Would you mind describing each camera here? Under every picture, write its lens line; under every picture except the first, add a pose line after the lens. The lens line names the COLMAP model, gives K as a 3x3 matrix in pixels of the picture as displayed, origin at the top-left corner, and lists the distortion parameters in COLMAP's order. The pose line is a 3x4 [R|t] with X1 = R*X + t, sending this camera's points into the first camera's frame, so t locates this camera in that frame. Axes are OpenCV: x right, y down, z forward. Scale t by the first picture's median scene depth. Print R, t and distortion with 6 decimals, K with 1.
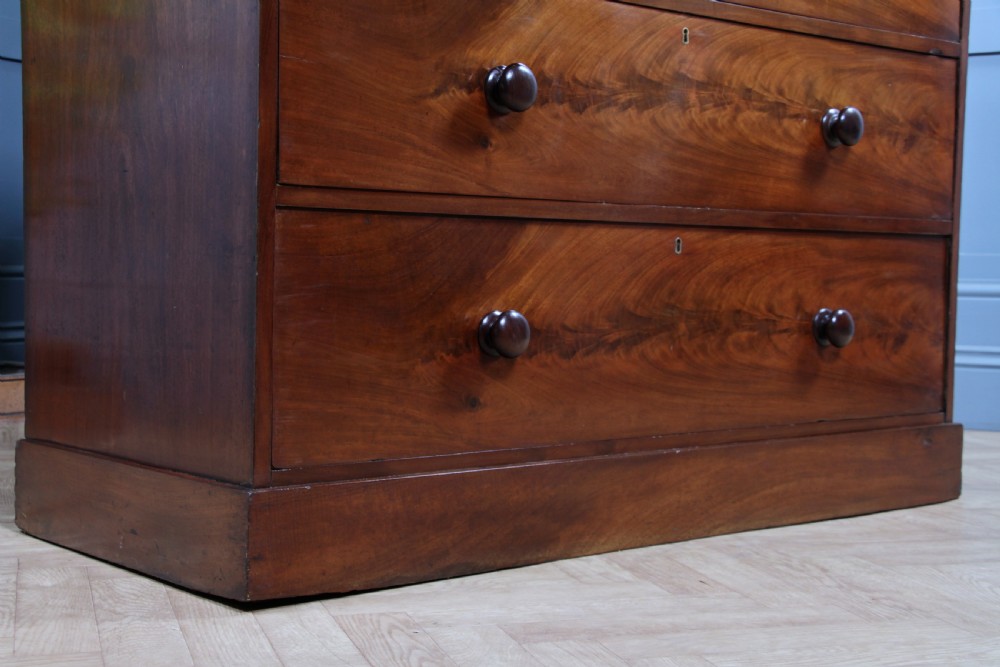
lens RADIAL K [[1567.9, 0, 509.9], [0, 1567.9, 328.0], [0, 0, 1]] dist [0.100938, 0.000000]
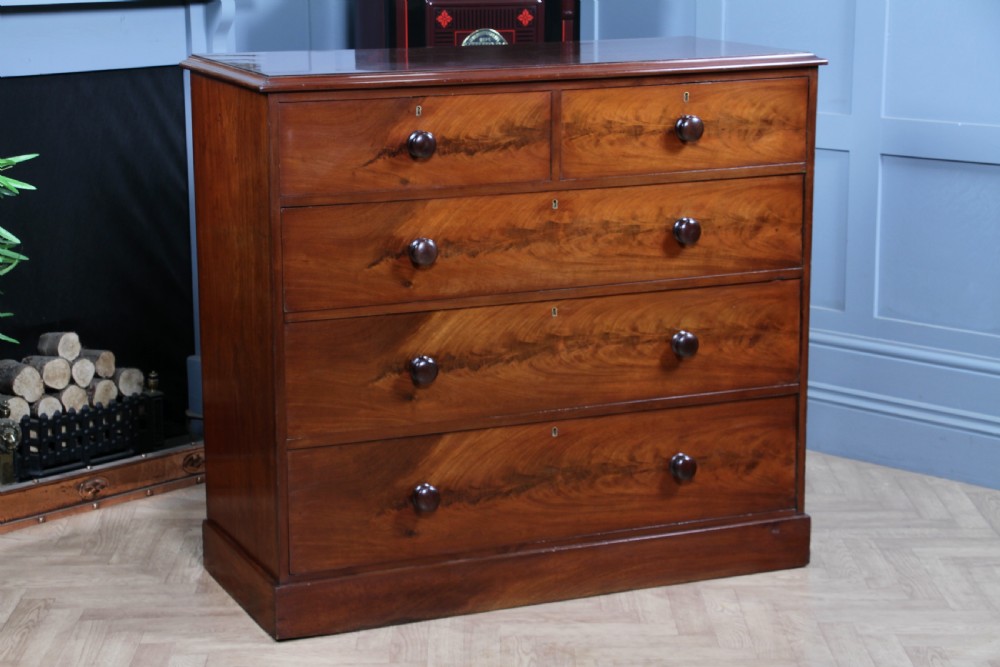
lens RADIAL K [[2331.1, 0, 499.0], [0, 2331.1, 353.3], [0, 0, 1]] dist [0.311125, 0.000000]
pose [[0.949853, 0.040343, -0.310083, 0.829462], [0.012453, 0.985975, 0.166427, -0.556955], [0.312449, -0.161943, 0.936029, -1.364542]]
